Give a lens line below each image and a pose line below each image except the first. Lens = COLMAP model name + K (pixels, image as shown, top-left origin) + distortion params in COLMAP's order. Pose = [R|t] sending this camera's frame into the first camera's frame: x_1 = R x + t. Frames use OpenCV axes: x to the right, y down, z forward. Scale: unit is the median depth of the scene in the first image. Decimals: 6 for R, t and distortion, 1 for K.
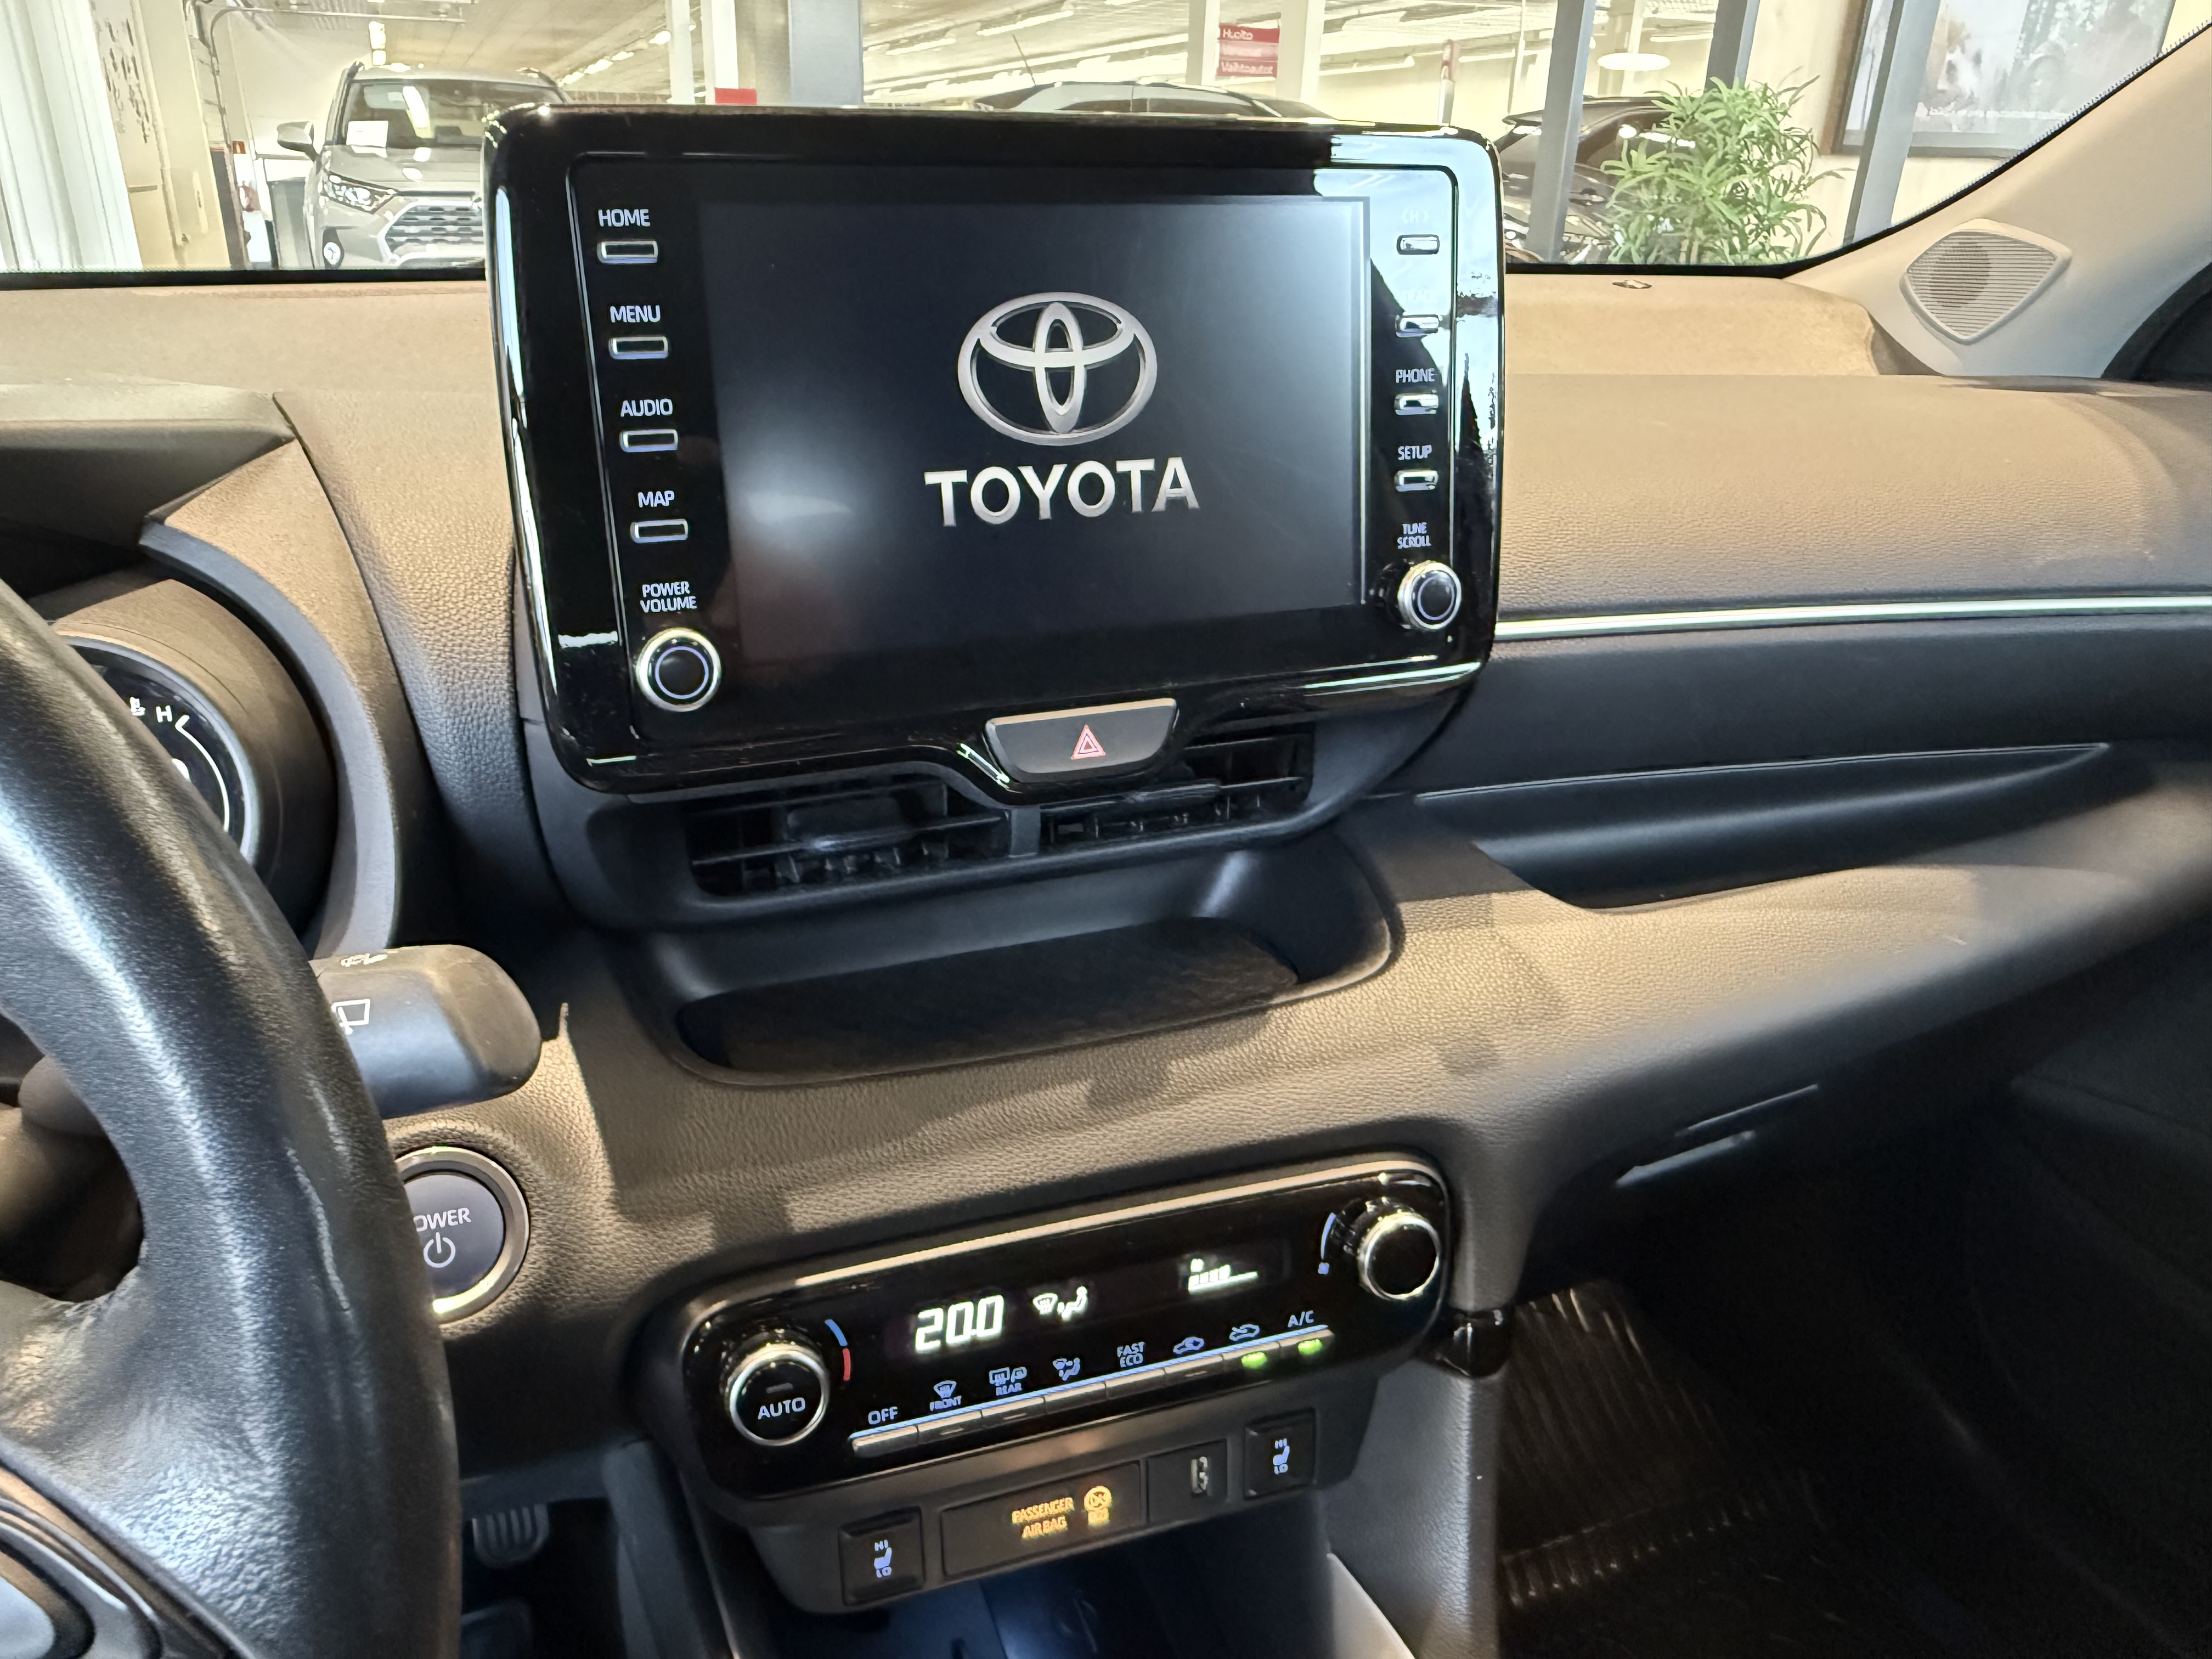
lens RADIAL K [[1512.5, 0, 1082.3], [0, 1512.5, 821.3], [0, 0, 1]] dist [0.004373, -0.000663]
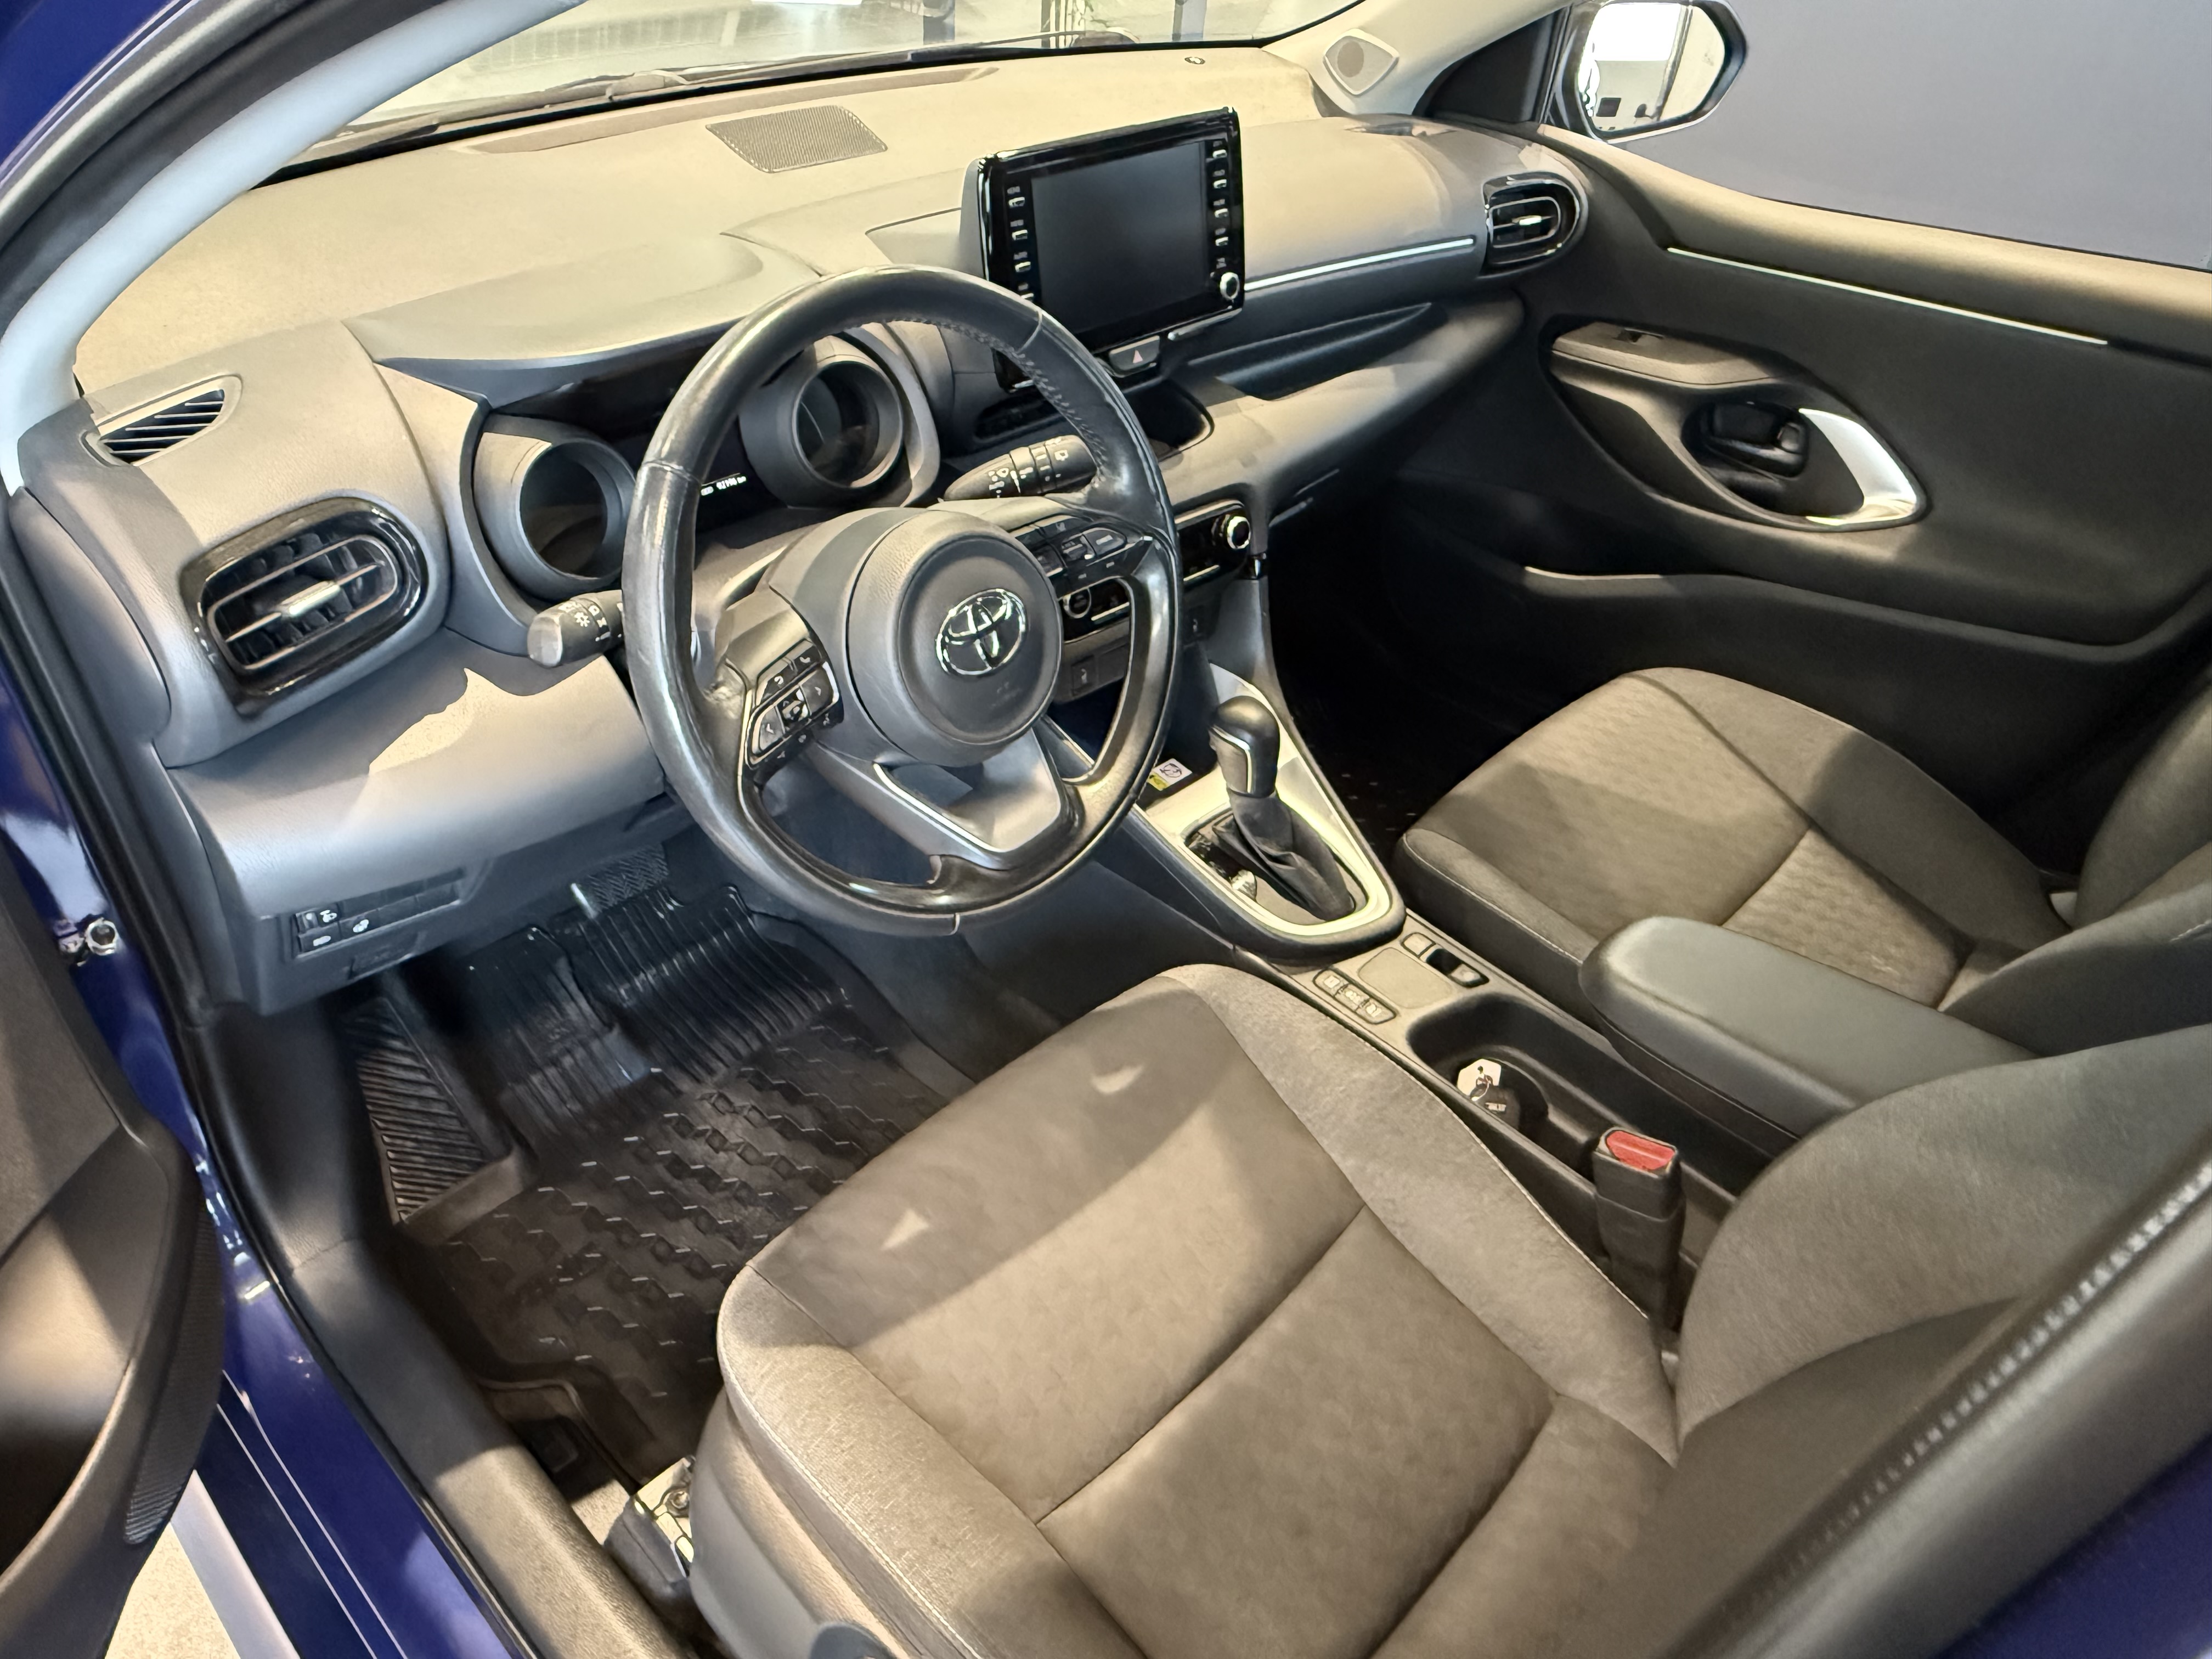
lens RADIAL K [[1503.1, 0, 1106.0], [0, 1503.1, 829.5], [0, 0, 1]] dist [0.003085, -0.007386]
pose [[0.907863, -0.229884, 0.350625, -1.025767], [0.123766, 0.945958, 0.299744, -0.054161], [-0.400582, -0.228731, 0.887252, -1.376763]]
